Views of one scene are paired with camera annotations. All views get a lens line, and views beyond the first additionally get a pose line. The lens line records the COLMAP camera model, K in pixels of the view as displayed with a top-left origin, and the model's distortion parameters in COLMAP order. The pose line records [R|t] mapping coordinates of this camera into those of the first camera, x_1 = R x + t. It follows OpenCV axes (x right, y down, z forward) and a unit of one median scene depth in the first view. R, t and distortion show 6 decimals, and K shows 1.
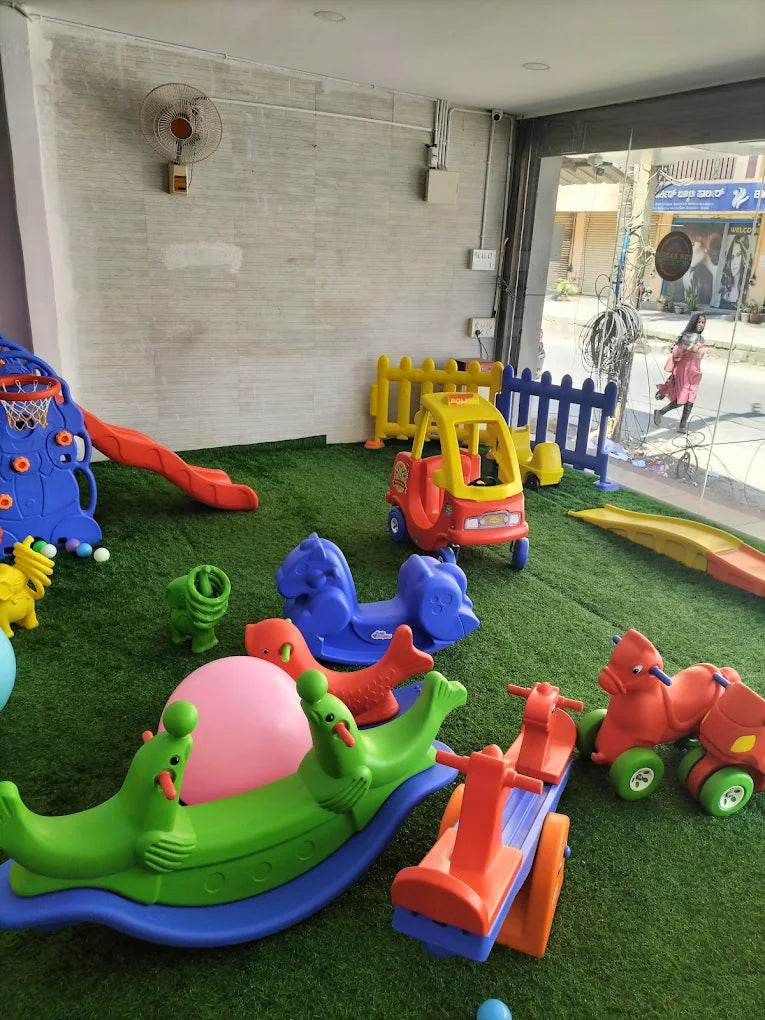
lens RADIAL K [[800.3, 0, 386.7], [0, 800.3, 545.0], [0, 0, 1]] dist [-0.008701, -0.010655]
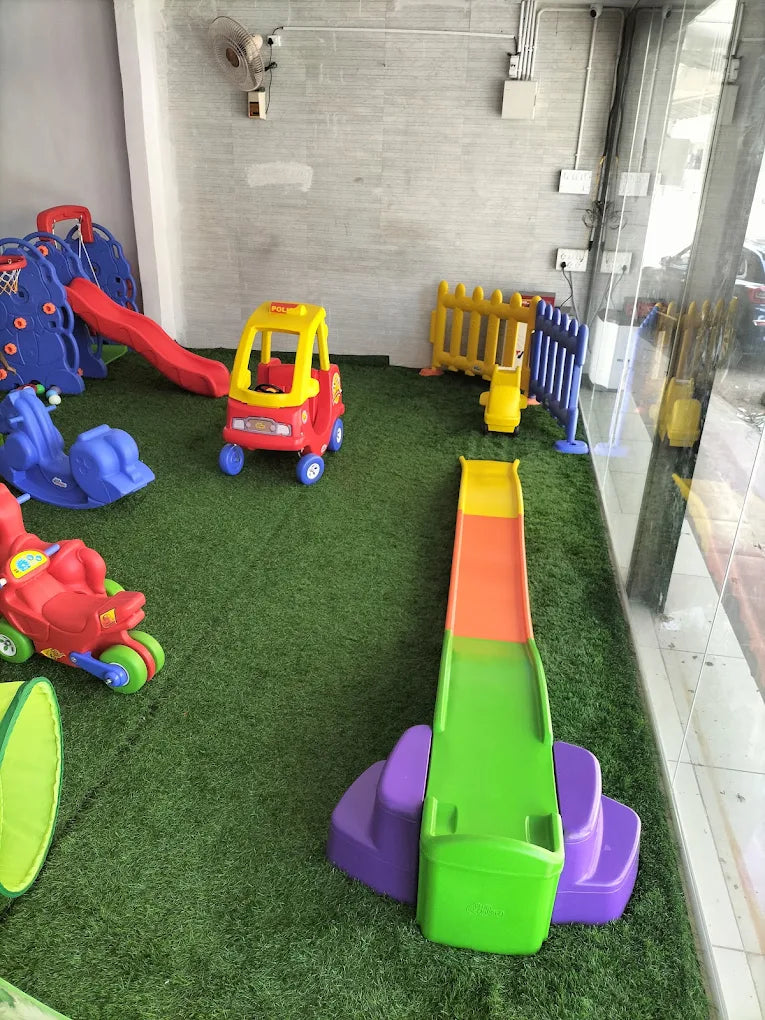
lens RADIAL K [[800.3, 0, 386.7], [0, 800.3, 545.0], [0, 0, 1]] dist [-0.008701, -0.010655]
pose [[0.780166, 0.257533, -0.570103, 0.638852], [-0.224824, 0.965869, 0.128649, -0.037099], [0.583776, 0.027805, 0.811438, 0.187287]]
